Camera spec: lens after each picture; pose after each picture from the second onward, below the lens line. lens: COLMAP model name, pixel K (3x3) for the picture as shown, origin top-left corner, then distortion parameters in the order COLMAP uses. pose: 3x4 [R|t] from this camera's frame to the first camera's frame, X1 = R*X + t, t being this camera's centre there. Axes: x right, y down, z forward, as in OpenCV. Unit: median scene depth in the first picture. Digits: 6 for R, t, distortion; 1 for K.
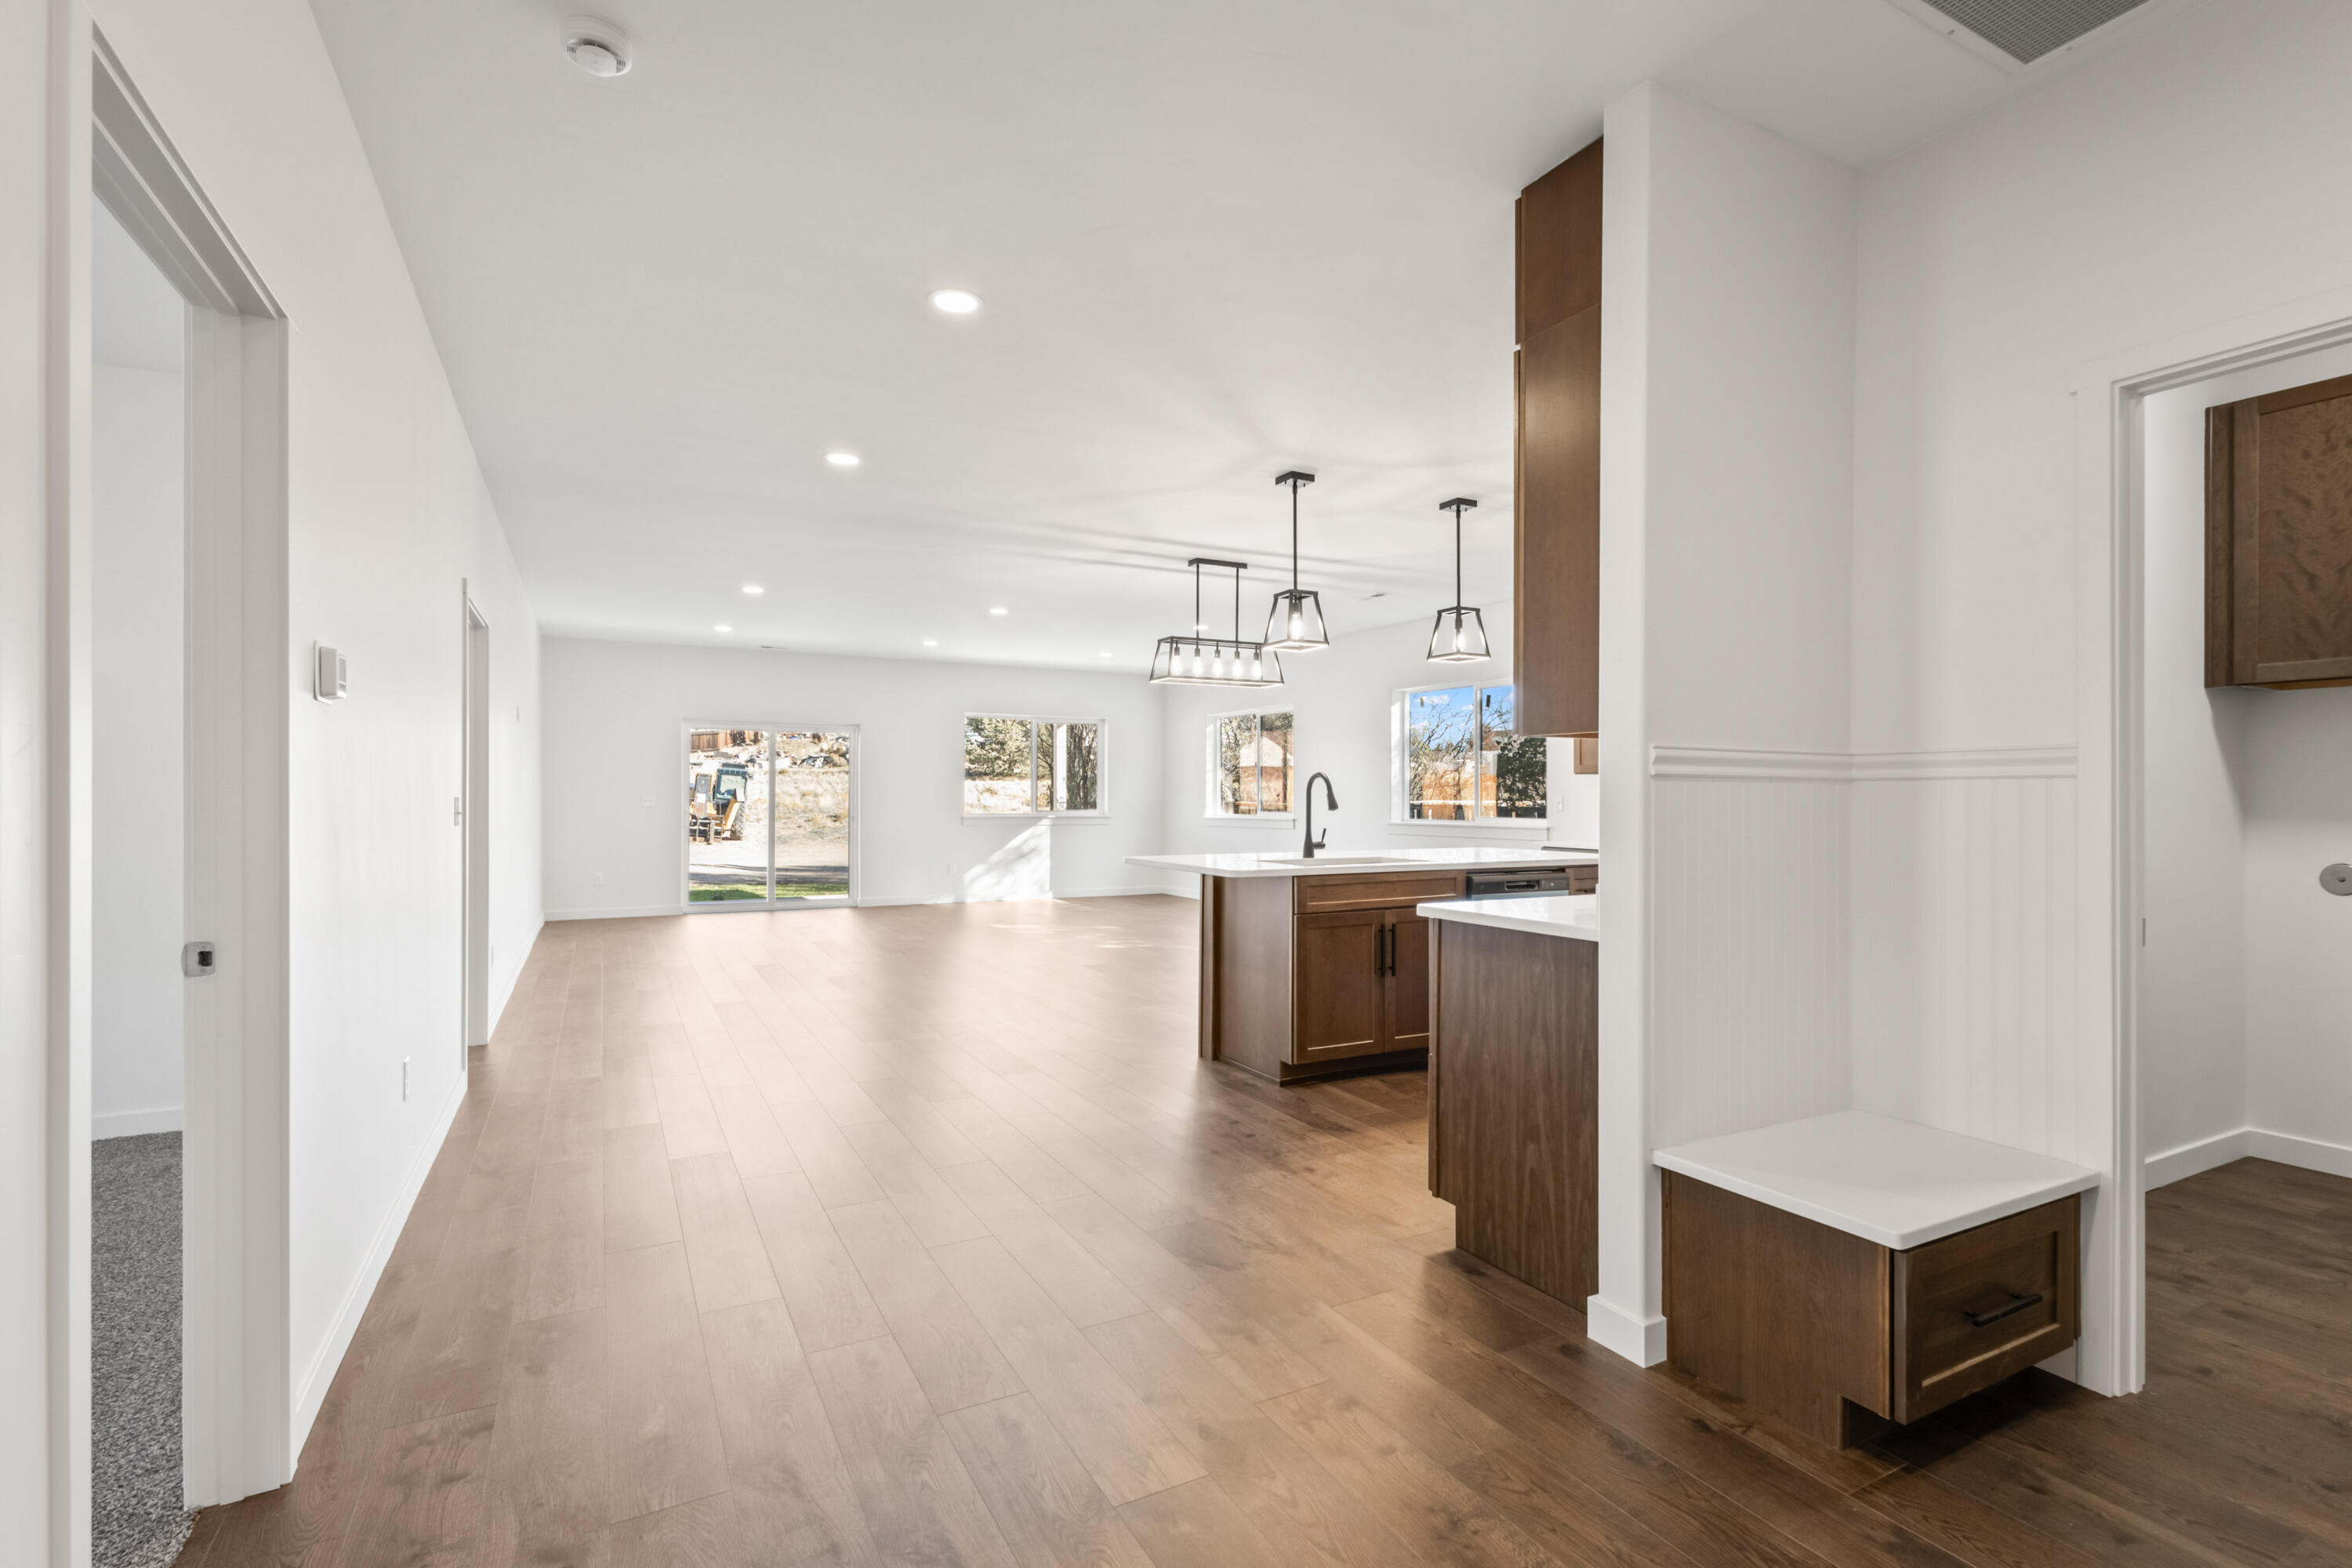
lens RADIAL K [[1081.6, 0, 1171.7], [0, 1081.6, 792.5], [0, 0, 1]] dist [0.013086, -0.004829]
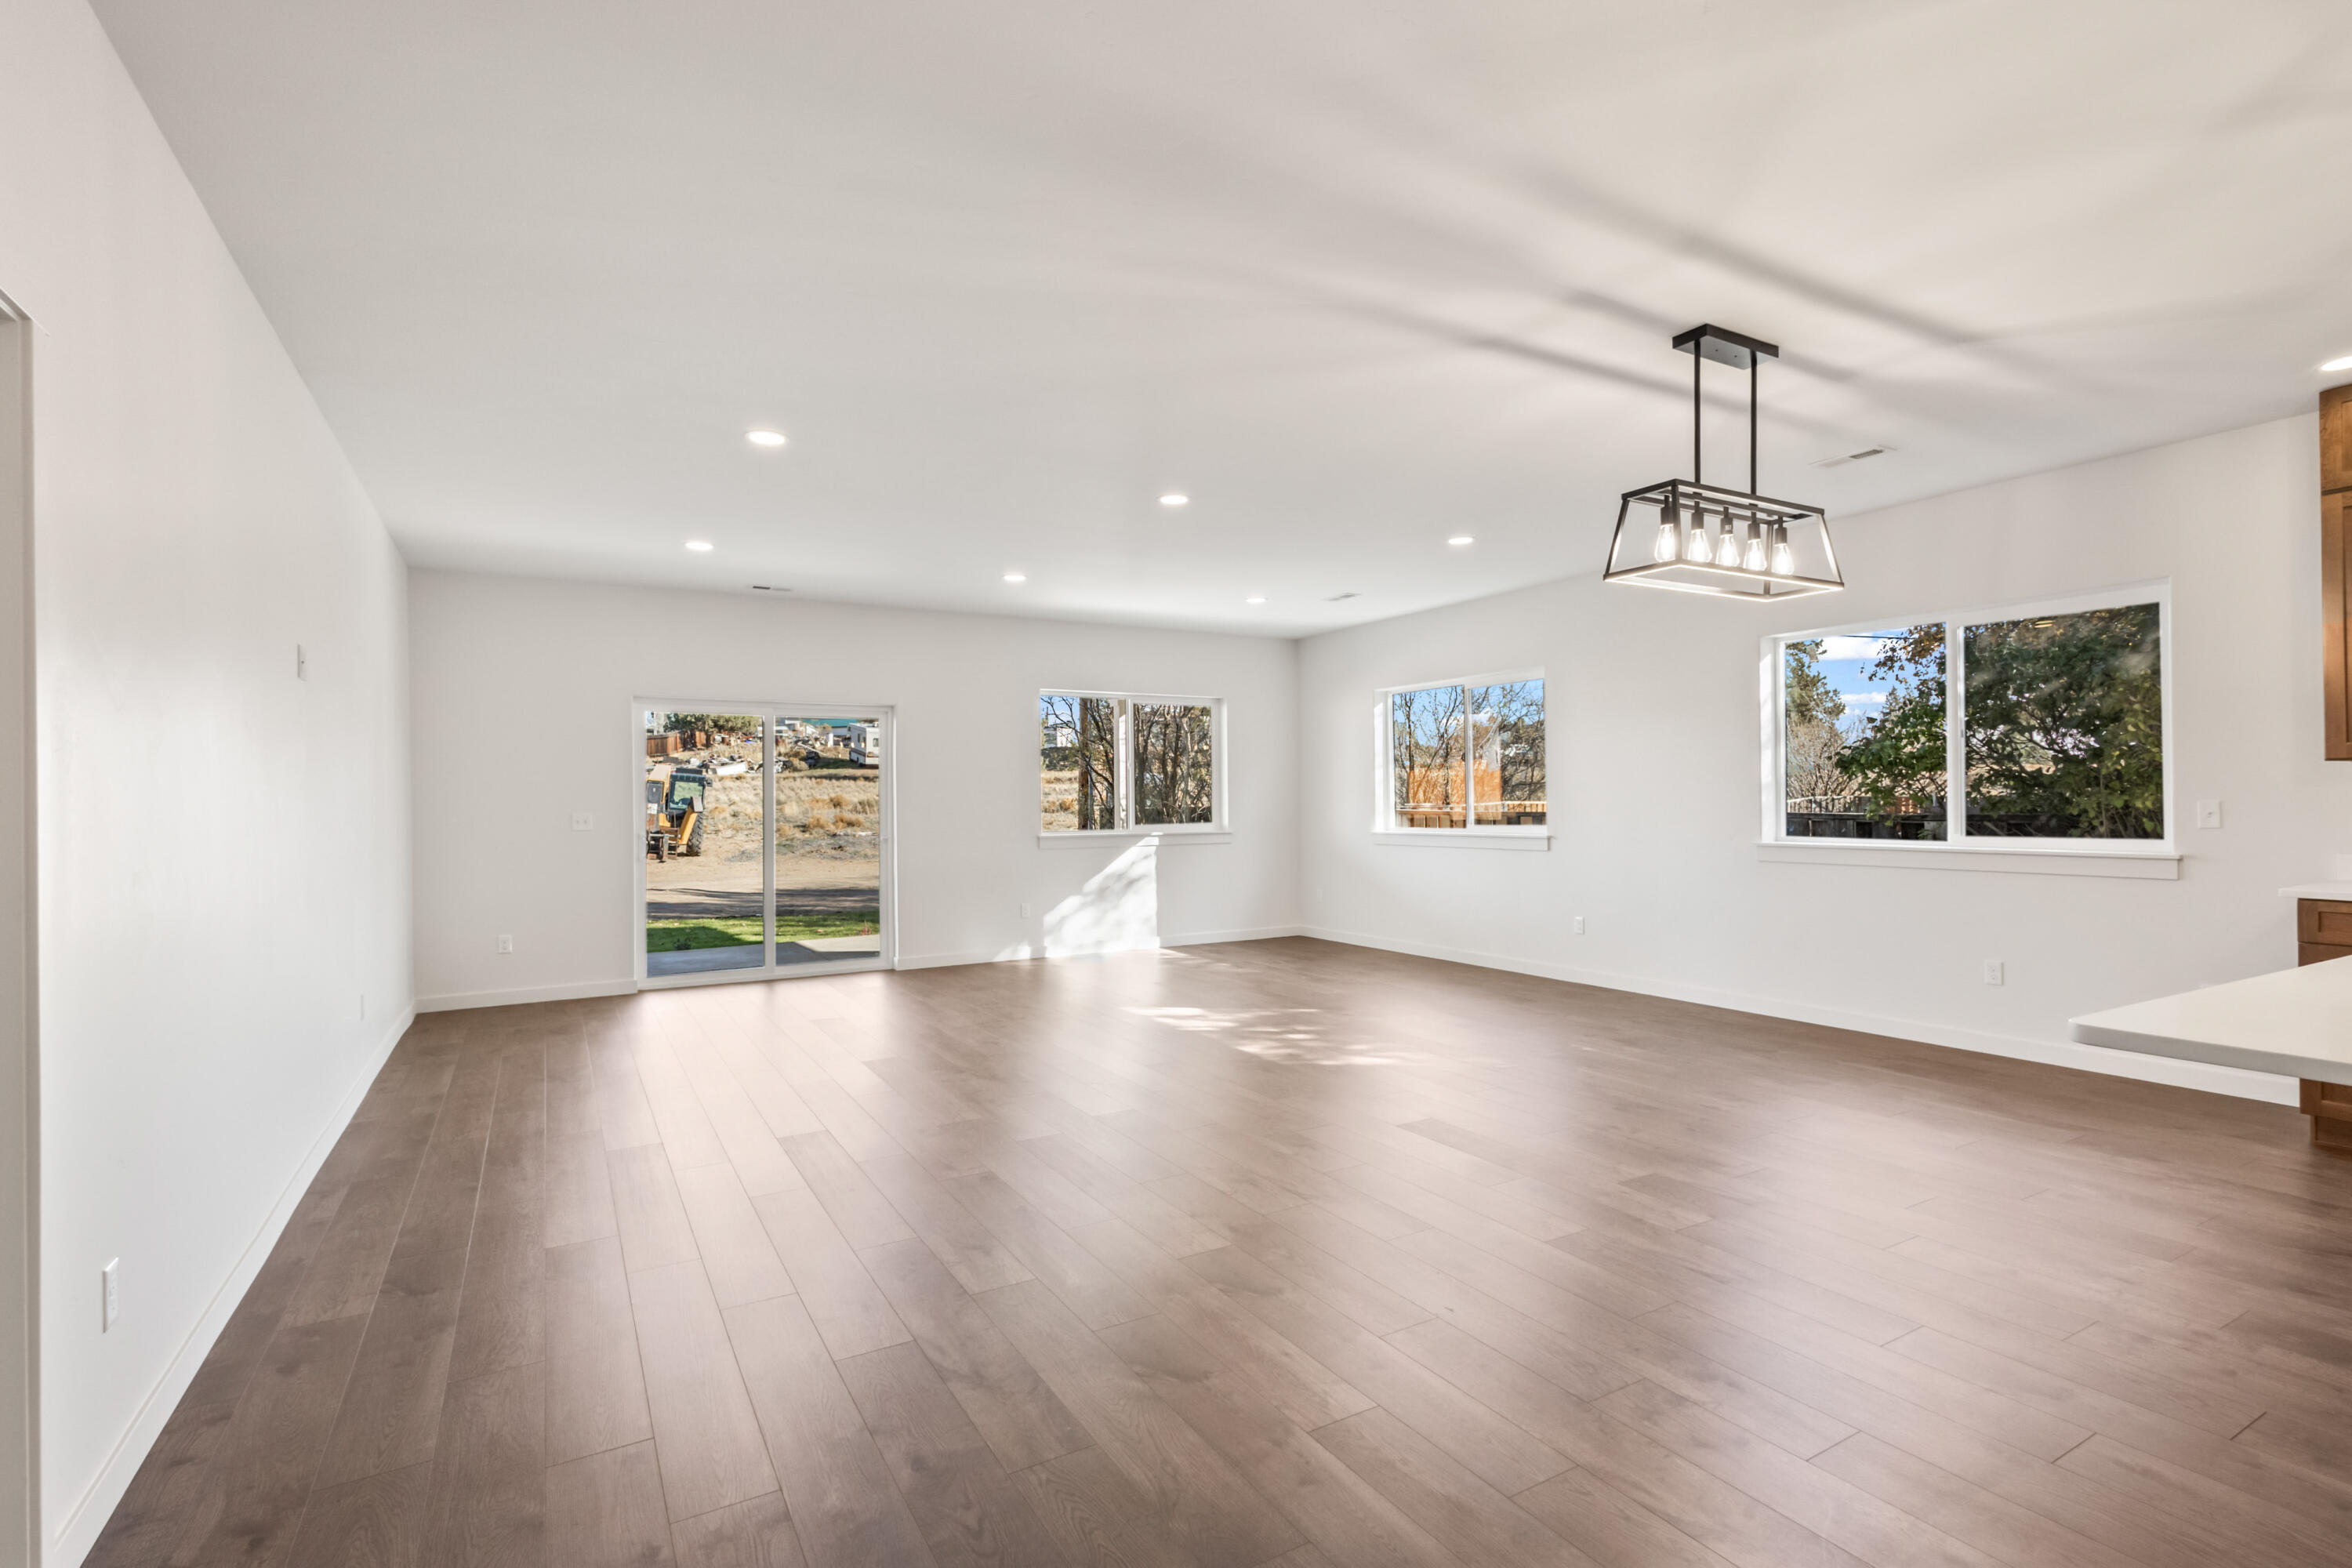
lens RADIAL K [[1081.6, 0, 1176.0], [0, 1081.6, 788.0], [0, 0, 1]] dist [0.013086, -0.004829]
pose [[0.998985, -0.012054, 0.043404, -0.238229], [0.012283, 0.999912, -0.005006, -0.007920], [-0.043340, 0.005535, 0.999045, 0.514835]]
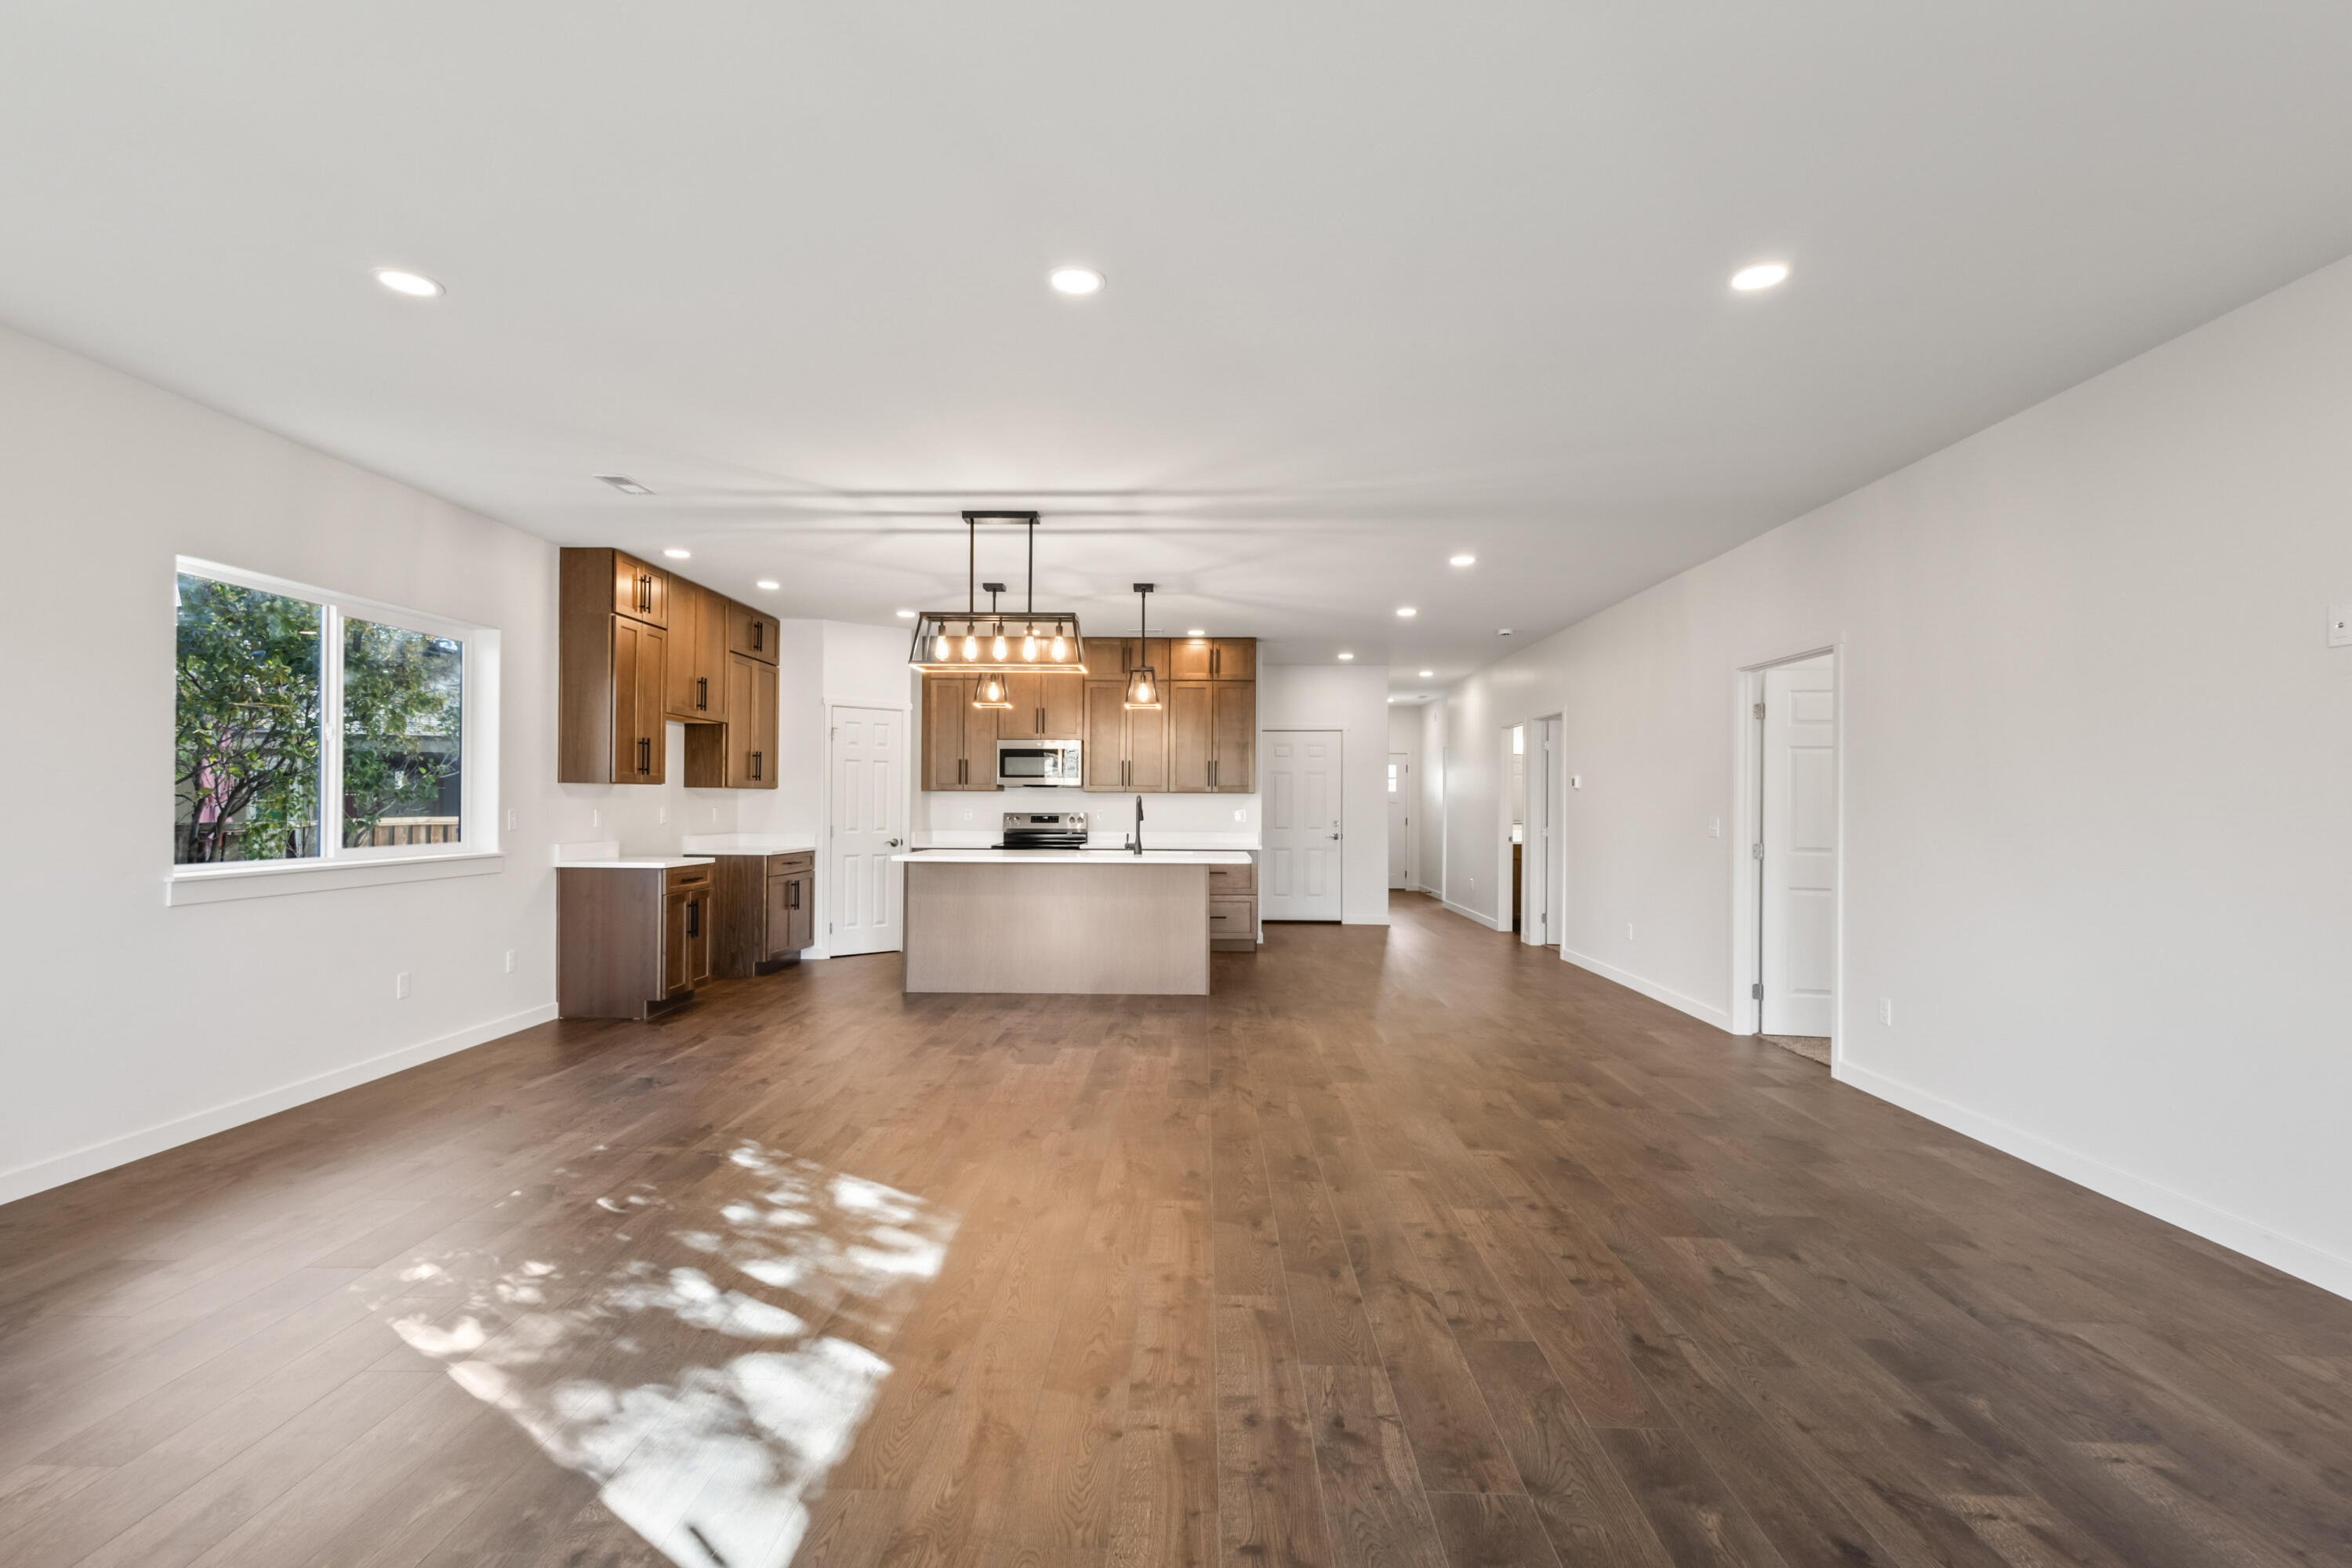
lens RADIAL K [[1081.6, 0, 1169.4], [0, 1081.6, 790.6], [0, 0, 1]] dist [0.013086, -0.004829]
pose [[-0.870540, -0.001657, 0.492095, -0.450305], [-0.009851, 0.999853, -0.014061, -0.002908], [-0.491999, -0.017089, -0.870428, 1.627988]]
